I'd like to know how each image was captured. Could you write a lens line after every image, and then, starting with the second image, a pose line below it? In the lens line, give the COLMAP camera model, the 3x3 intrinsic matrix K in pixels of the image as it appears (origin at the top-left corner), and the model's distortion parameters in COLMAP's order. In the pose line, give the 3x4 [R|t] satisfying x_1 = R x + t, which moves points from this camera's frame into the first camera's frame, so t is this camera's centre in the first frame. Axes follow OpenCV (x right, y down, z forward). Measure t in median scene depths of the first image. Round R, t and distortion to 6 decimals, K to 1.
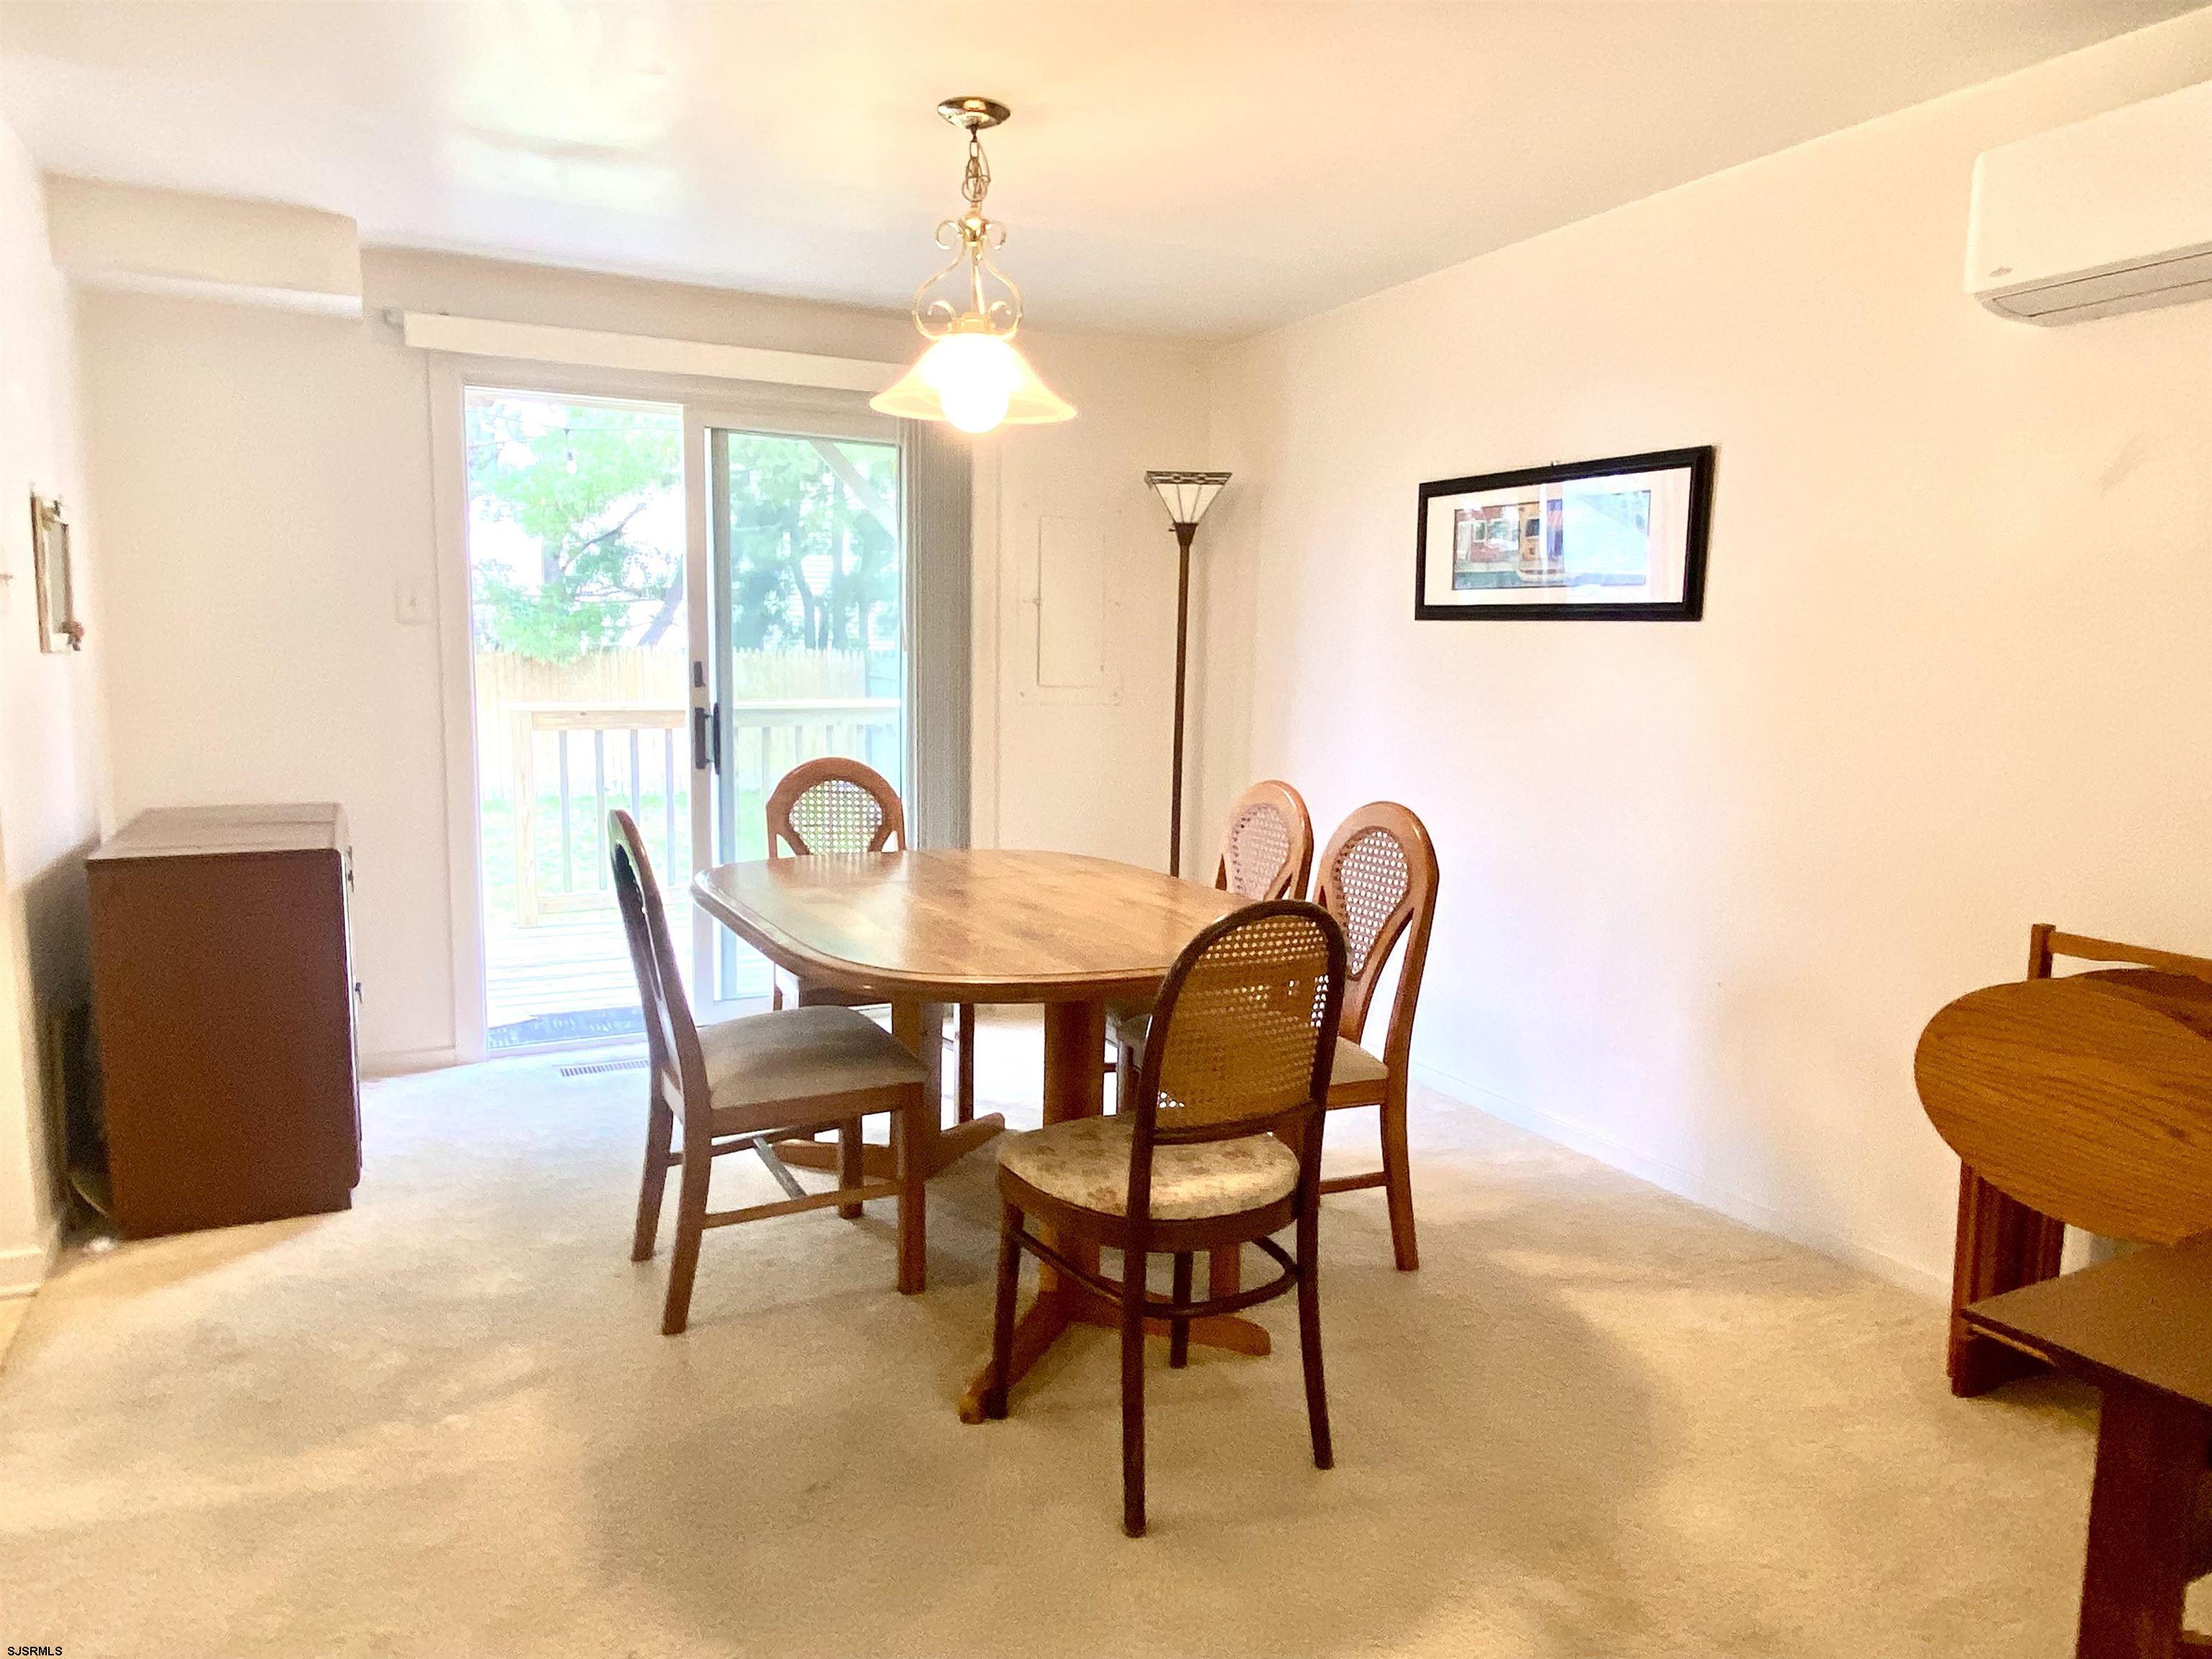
lens RADIAL K [[1457.1, 0, 1097.5], [0, 1457.1, 828.5], [0, 0, 1]] dist [0.089353, -0.123428]
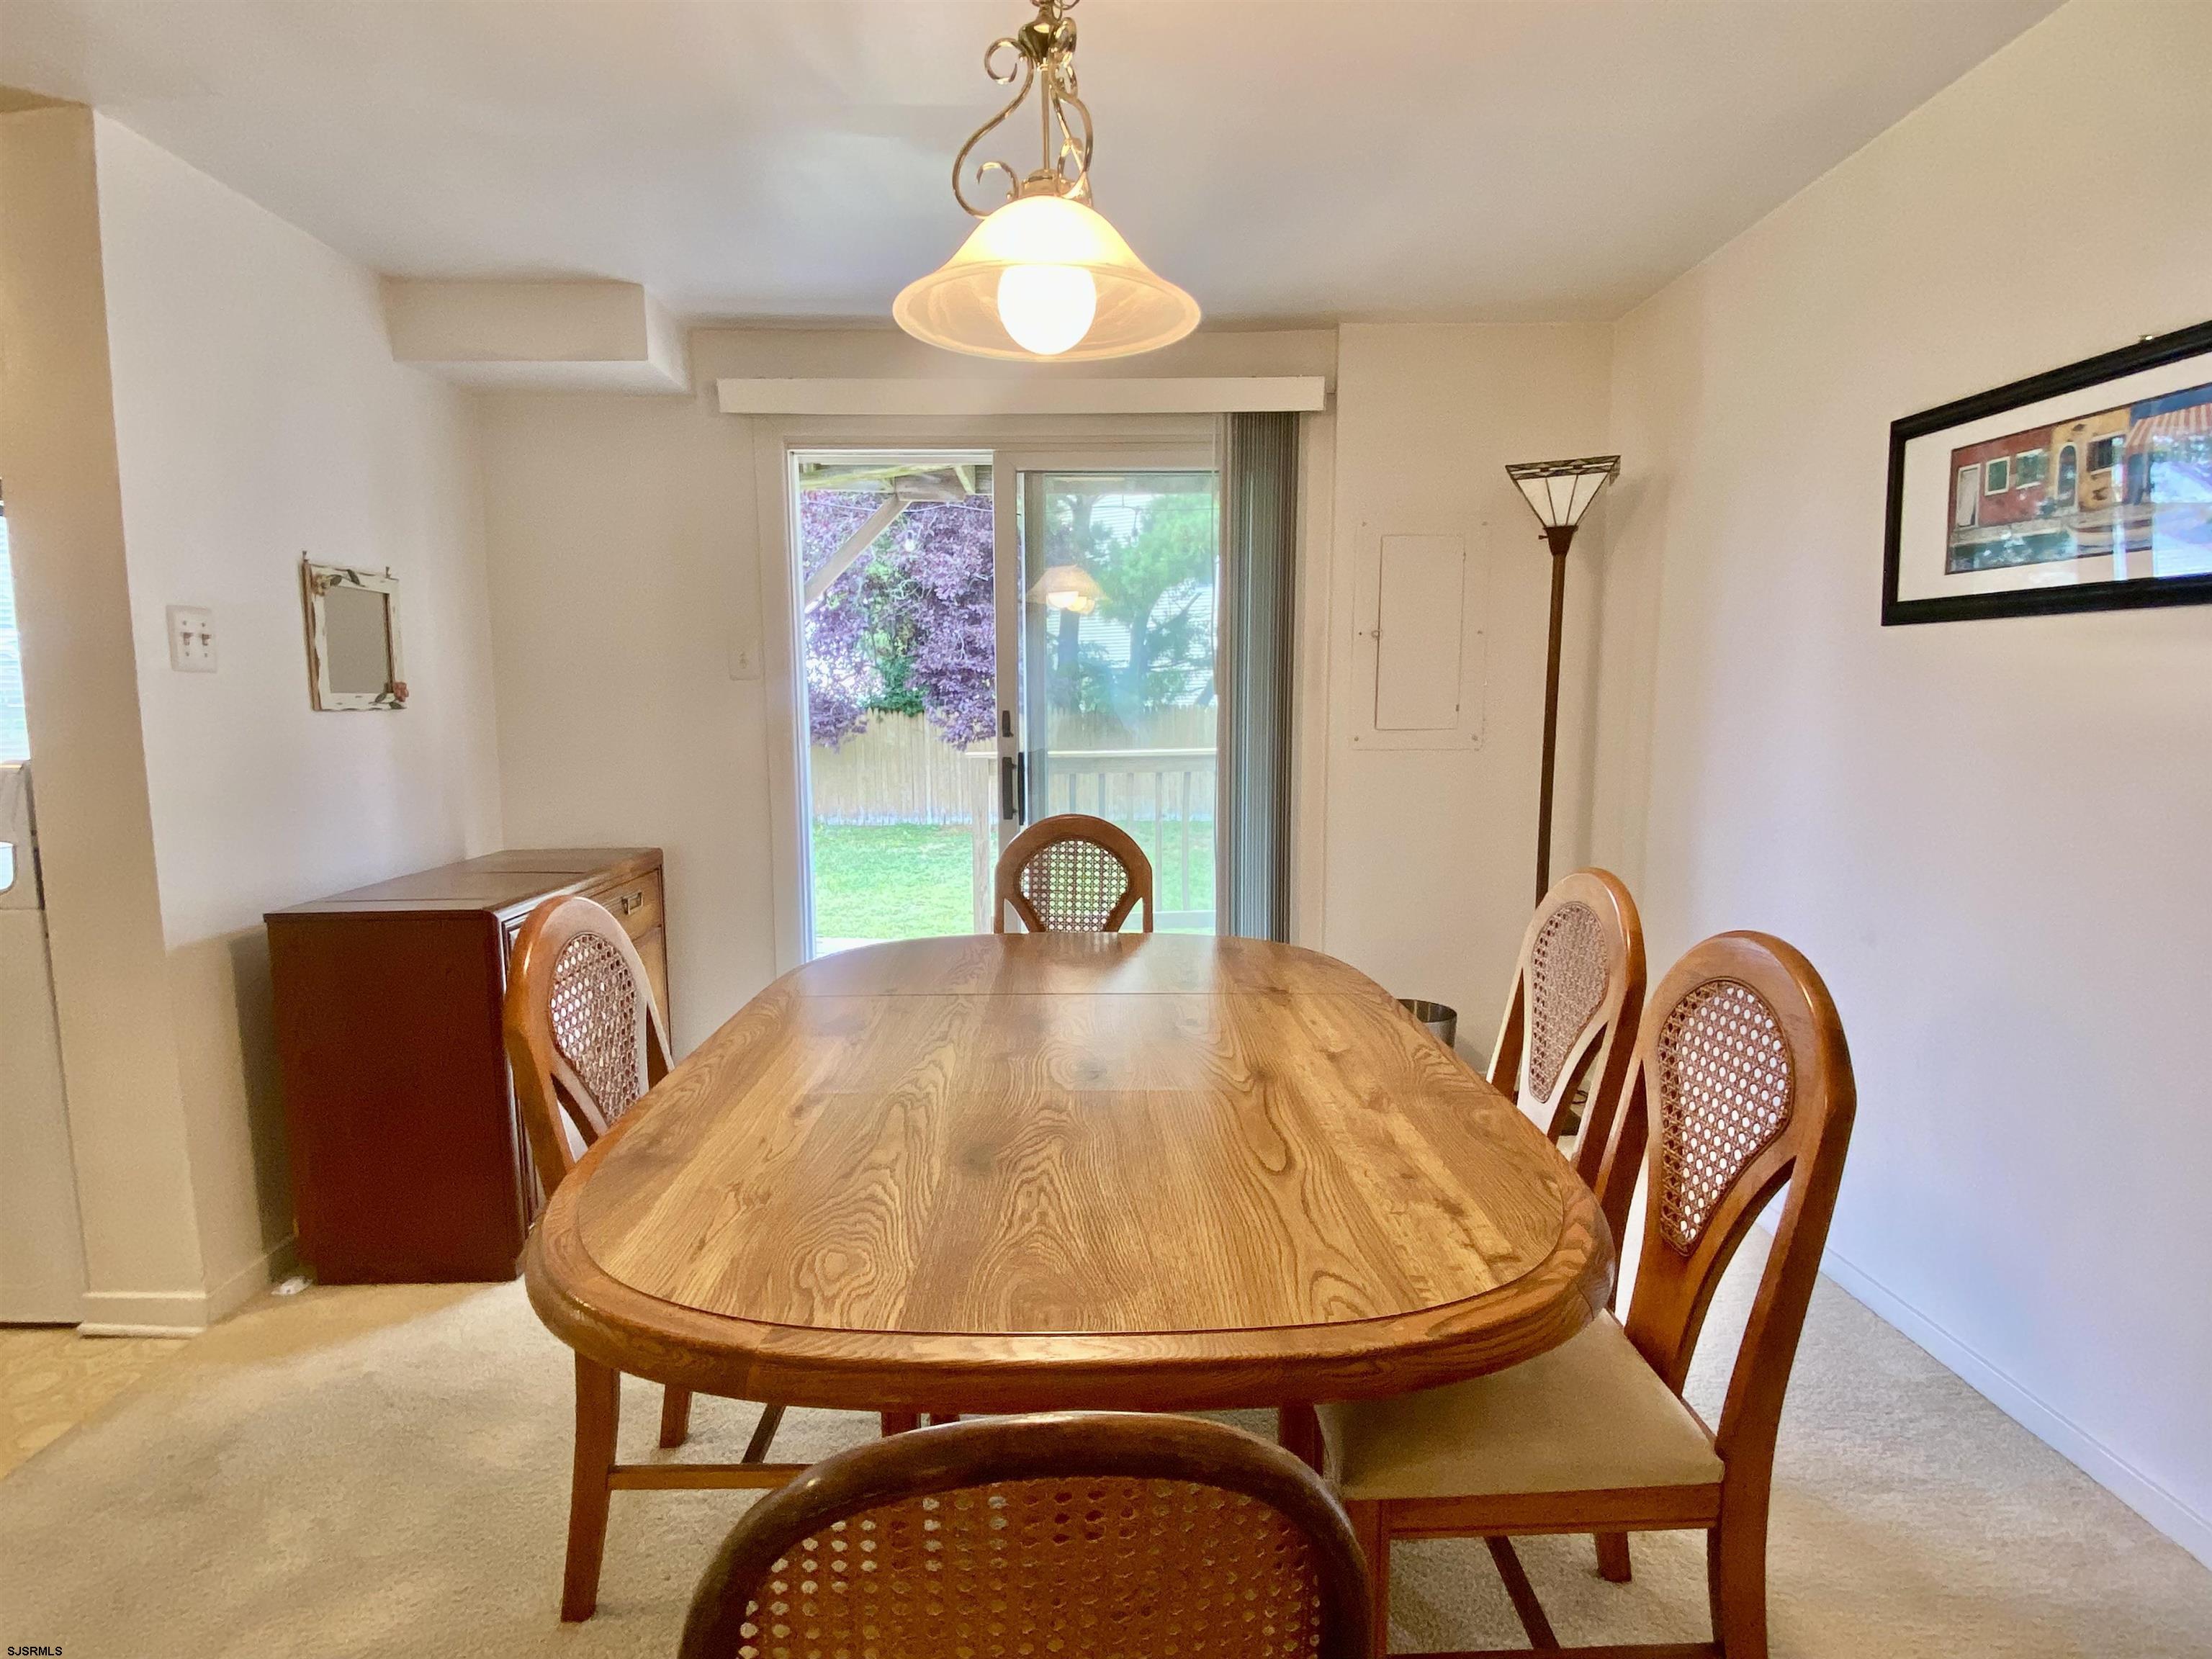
lens RADIAL K [[1106.5, 0, 1111.1], [0, 1106.5, 838.9], [0, 0, 1]] dist [0.014125, -0.023613]
pose [[0.906873, 0.029037, -0.420403, 0.118780], [-0.029629, 0.999548, 0.005125, -0.038150], [0.420362, 0.007808, 0.907323, 0.411344]]
